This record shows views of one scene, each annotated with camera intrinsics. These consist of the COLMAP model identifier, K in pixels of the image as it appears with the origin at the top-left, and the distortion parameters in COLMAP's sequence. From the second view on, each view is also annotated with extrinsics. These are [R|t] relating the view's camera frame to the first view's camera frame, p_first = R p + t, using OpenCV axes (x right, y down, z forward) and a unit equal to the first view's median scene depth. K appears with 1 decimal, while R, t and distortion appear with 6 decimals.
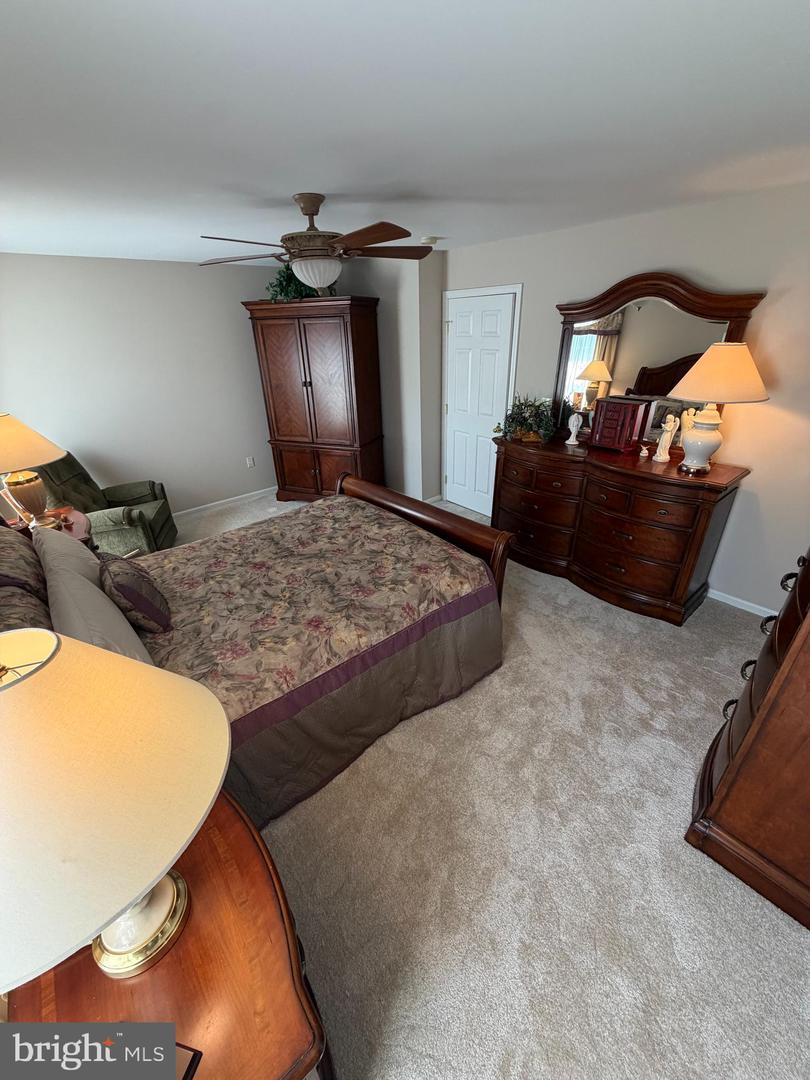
lens RADIAL K [[432.4, 0, 405.9], [0, 432.4, 544.5], [0, 0, 1]] dist [-0.001036, -0.000170]
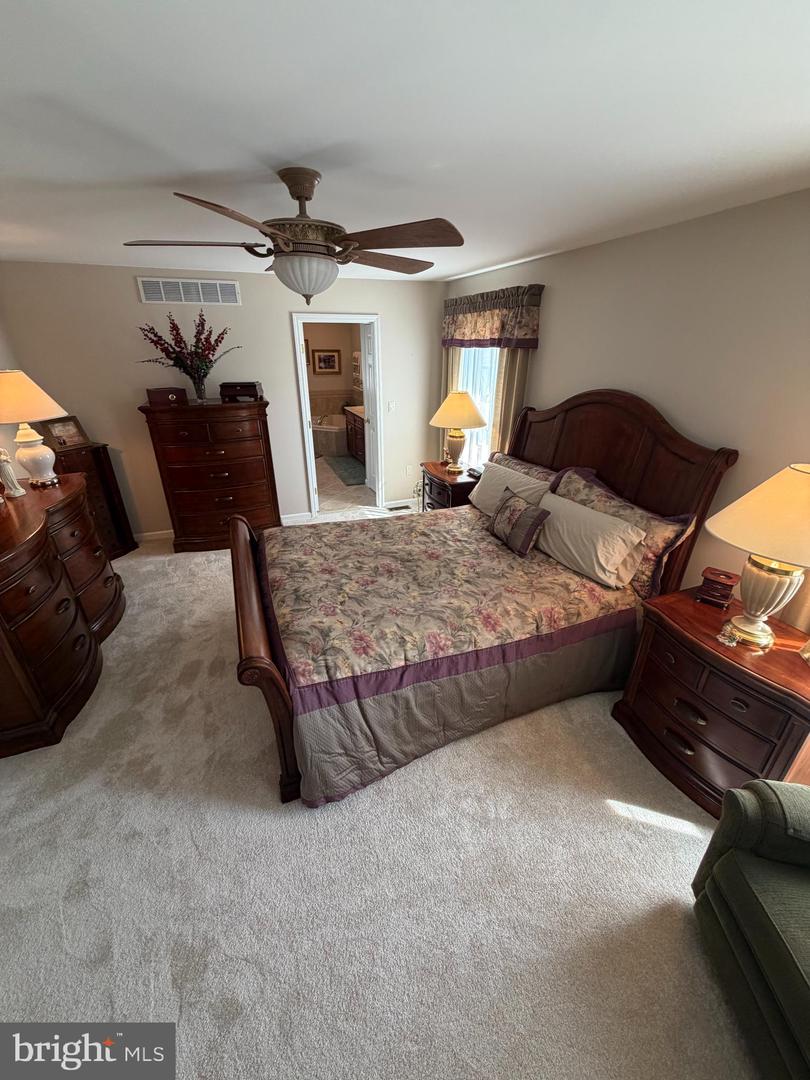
lens RADIAL K [[432.4, 0, 403.2], [0, 432.4, 543.1], [0, 0, 1]] dist [-0.001036, -0.000170]
pose [[-0.938827, -0.122331, 0.321929, -0.616993], [0.178922, 0.625469, 0.759457, -0.820055], [-0.294262, 0.770600, -0.565320, 1.617269]]
